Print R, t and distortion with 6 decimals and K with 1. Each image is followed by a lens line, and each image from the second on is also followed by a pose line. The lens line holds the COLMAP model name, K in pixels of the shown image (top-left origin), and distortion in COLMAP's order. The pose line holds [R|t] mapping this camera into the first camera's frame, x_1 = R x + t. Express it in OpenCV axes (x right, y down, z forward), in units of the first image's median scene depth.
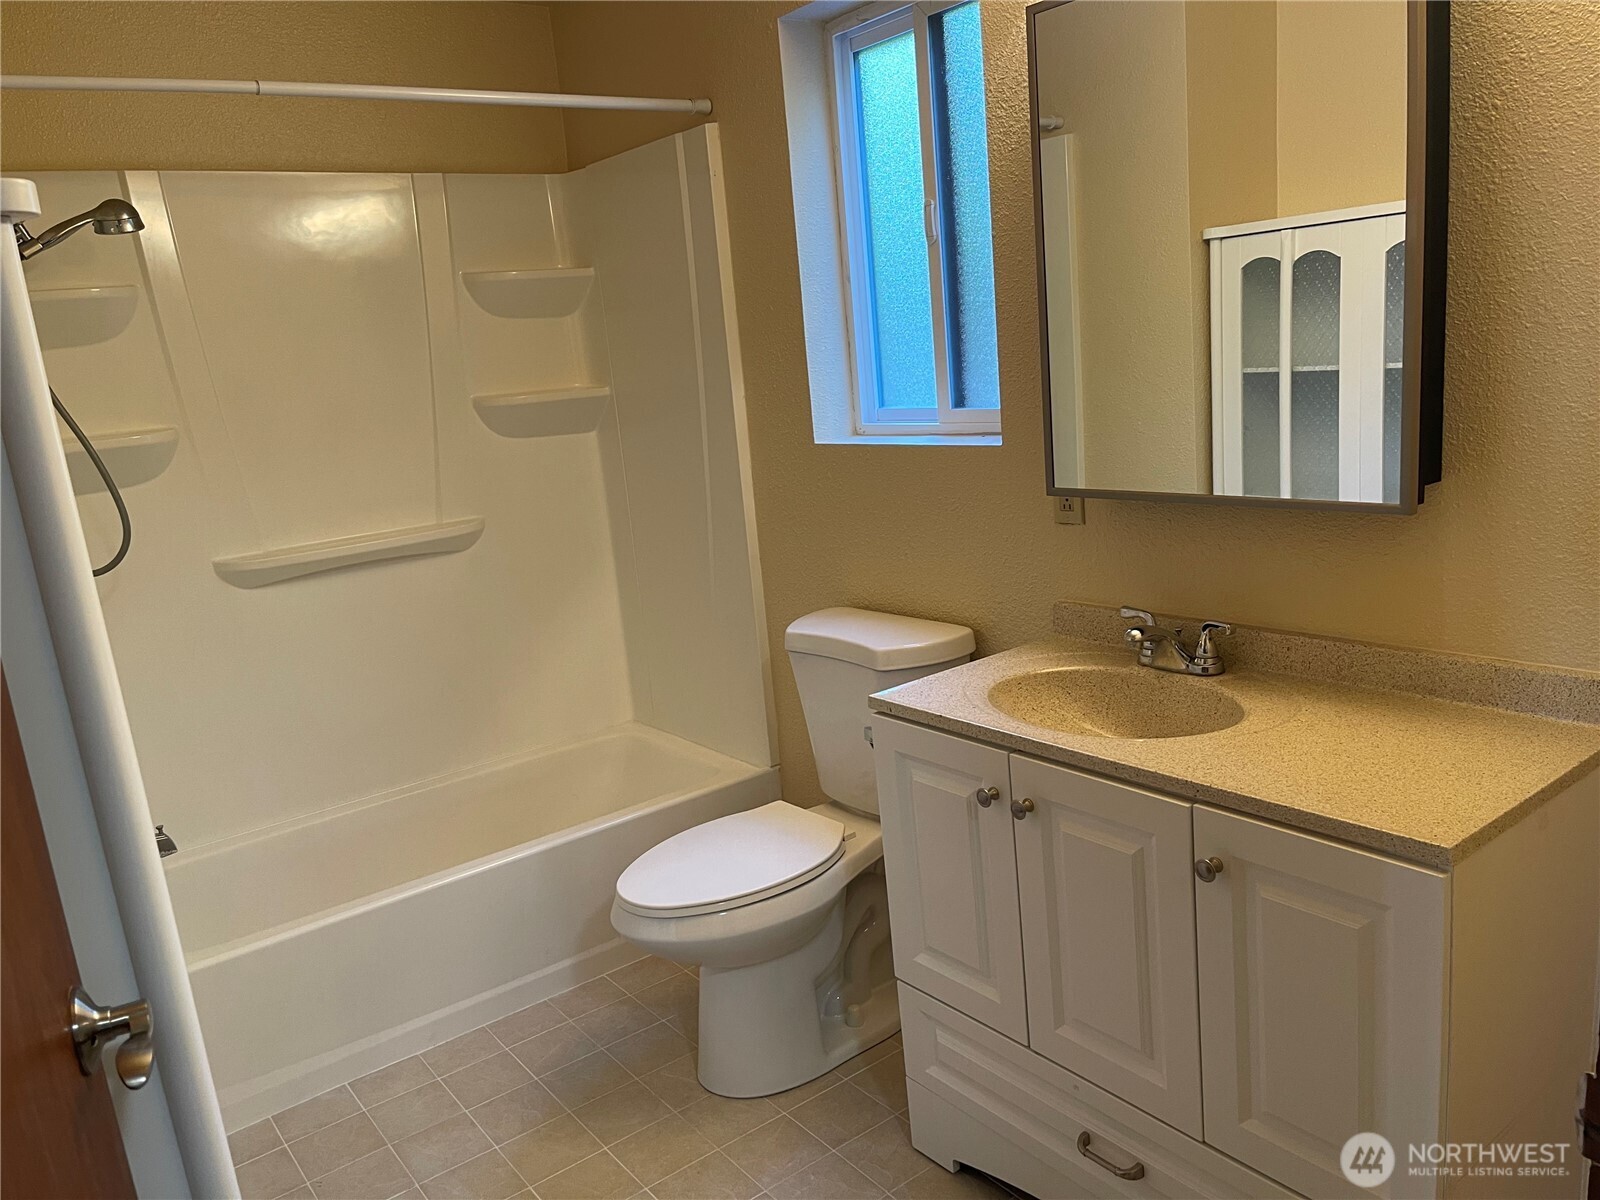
lens RADIAL K [[1209.0, 0, 792.3], [0, 1209.0, 611.8], [0, 0, 1]] dist [0.054771, -0.075891]
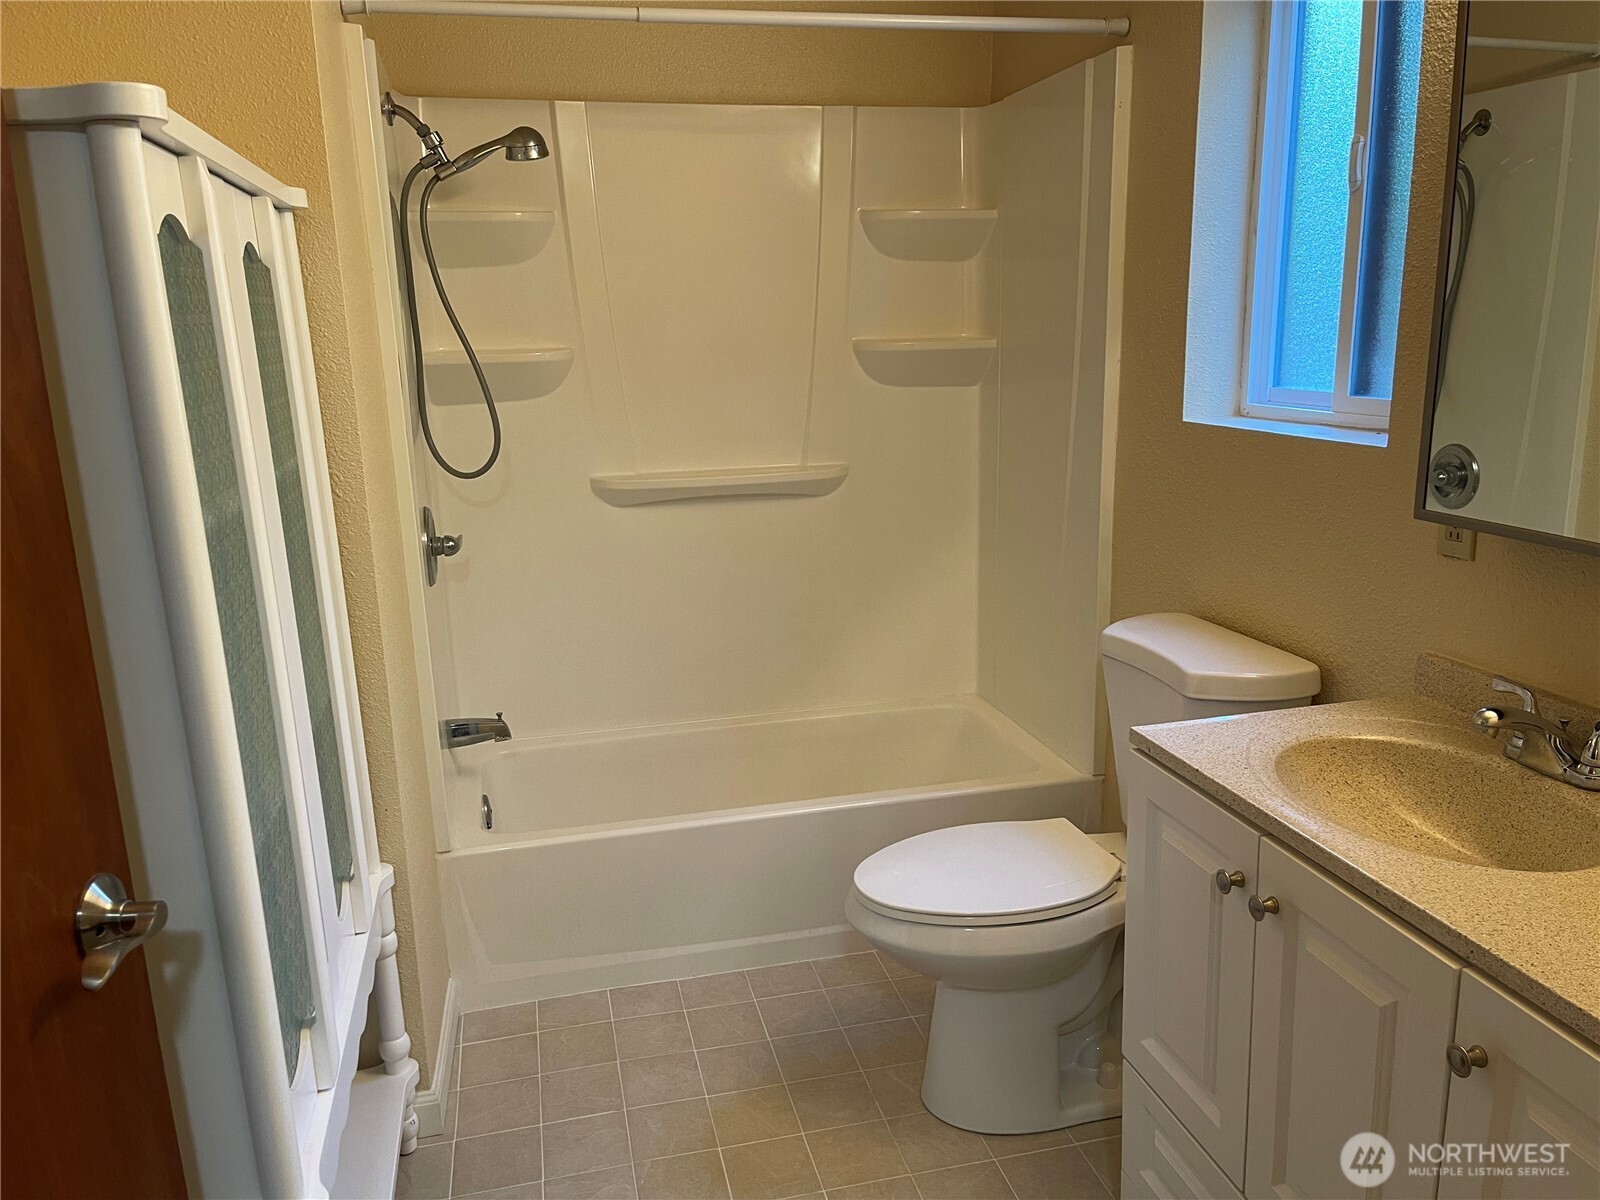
lens RADIAL K [[1209.0, 0, 795.5], [0, 1209.0, 611.3], [0, 0, 1]] dist [0.054771, -0.075891]
pose [[0.915615, 0.157511, -0.369918, 0.118256], [-0.142767, 0.987480, 0.067095, -0.026515], [0.375854, -0.008622, 0.926639, 0.101690]]
